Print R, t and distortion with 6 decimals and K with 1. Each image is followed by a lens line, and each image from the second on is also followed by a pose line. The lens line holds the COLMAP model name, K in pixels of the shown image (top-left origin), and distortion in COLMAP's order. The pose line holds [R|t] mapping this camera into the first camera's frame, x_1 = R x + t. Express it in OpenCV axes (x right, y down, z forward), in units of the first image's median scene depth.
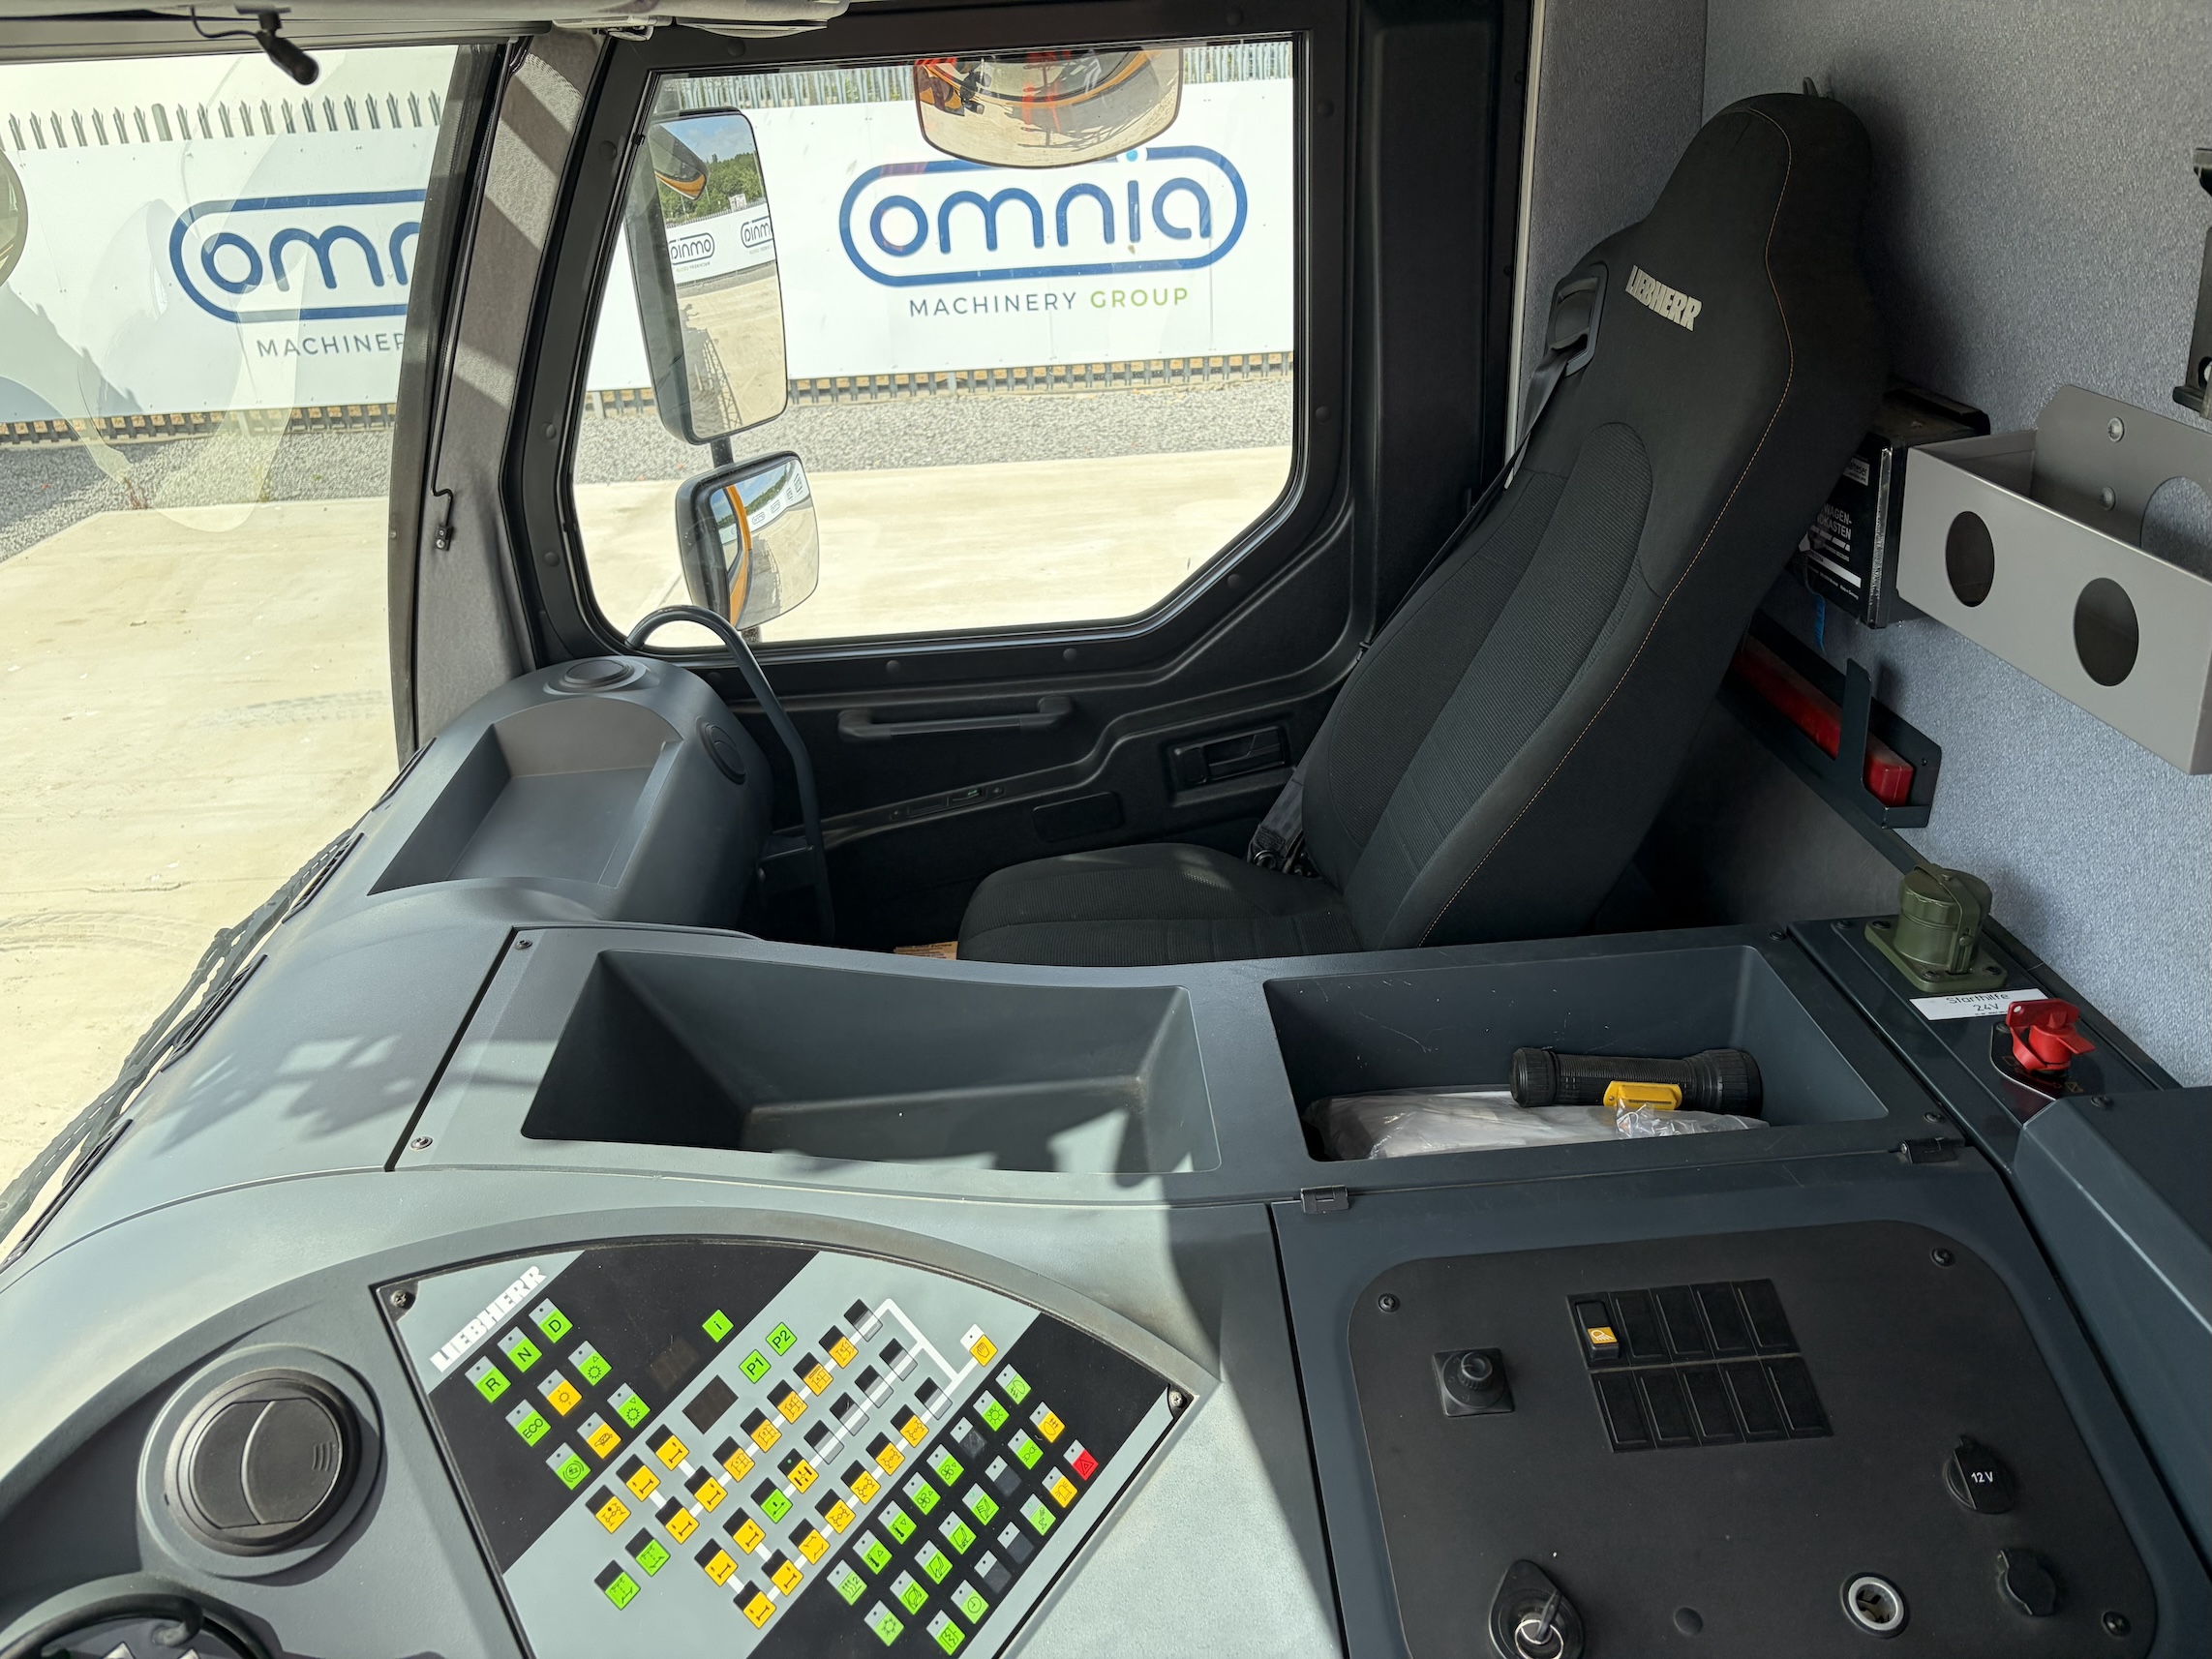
lens RADIAL K [[1669.4, 0, 1106.0], [0, 1669.4, 829.5], [0, 0, 1]] dist [0.040556, -0.070324]
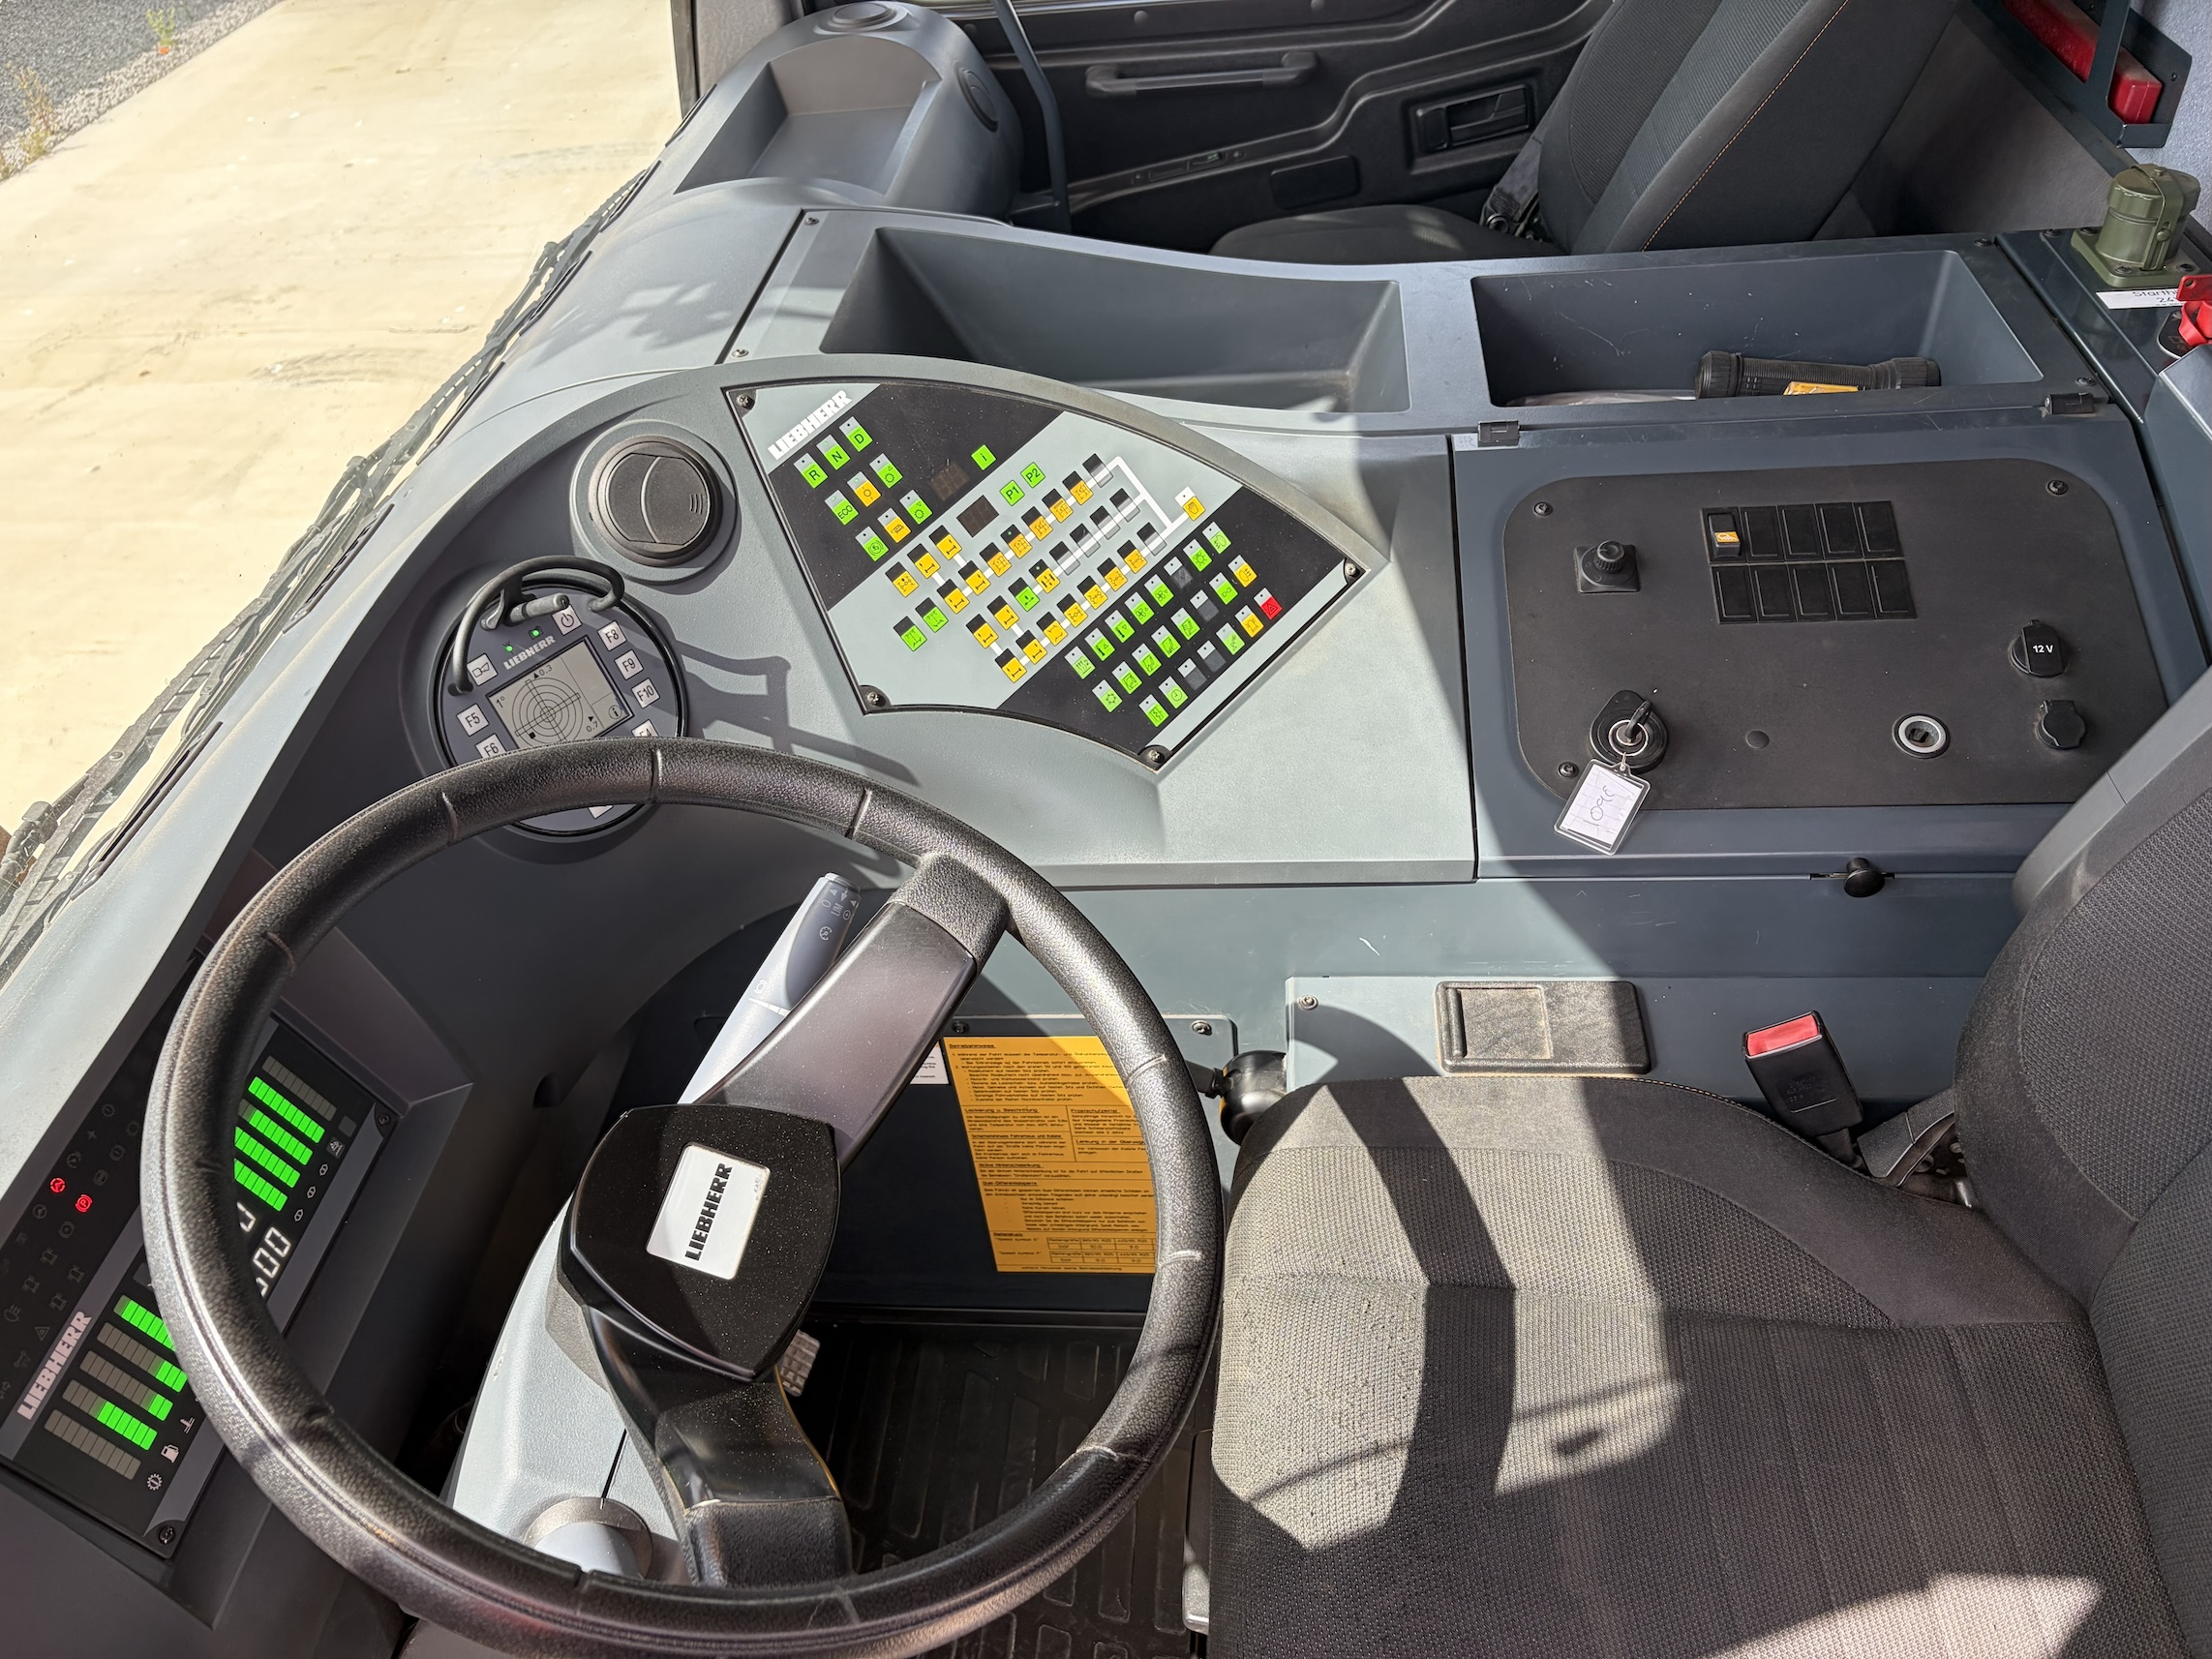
lens RADIAL K [[1649.6, 0, 1092.9], [0, 1649.6, 877.4], [0, 0, 1]] dist [0.042906, -0.070691]
pose [[0.988268, 0.073331, -0.133972, 0.035847], [-0.029026, 0.951384, 0.306636, 0.200357], [0.149944, -0.299150, 0.942351, -0.231827]]
